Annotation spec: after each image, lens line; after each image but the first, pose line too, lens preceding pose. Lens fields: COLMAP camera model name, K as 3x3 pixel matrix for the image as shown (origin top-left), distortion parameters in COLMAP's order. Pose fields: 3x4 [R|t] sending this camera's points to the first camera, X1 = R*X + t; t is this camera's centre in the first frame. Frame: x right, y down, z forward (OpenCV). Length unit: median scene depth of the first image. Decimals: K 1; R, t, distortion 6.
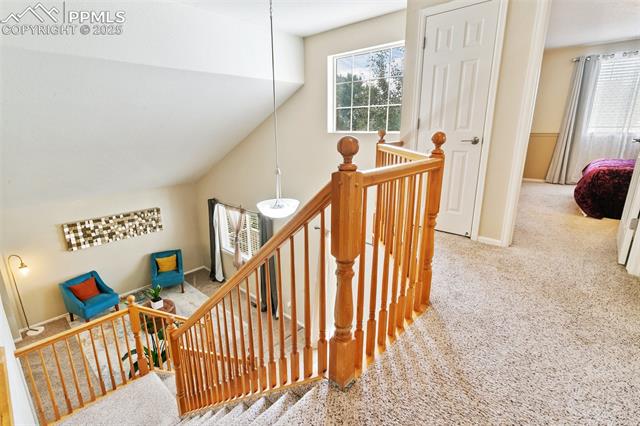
lens RADIAL K [[299.9, 0, 319.0], [0, 299.9, 211.2], [0, 0, 1]] dist [0.003842, 0.000531]
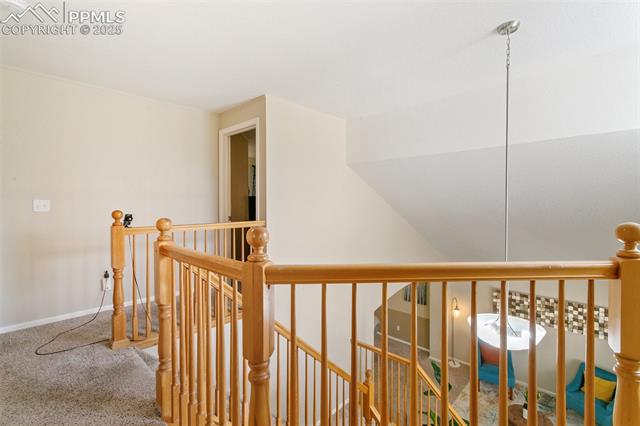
lens RADIAL K [[299.9, 0, 320.2], [0, 299.9, 208.0], [0, 0, 1]] dist [0.003842, 0.000531]
pose [[-0.041920, 0.014371, -0.999018, 0.279212], [-0.264122, 0.964166, 0.024953, -0.095968], [0.963578, 0.264908, -0.036622, 0.314397]]
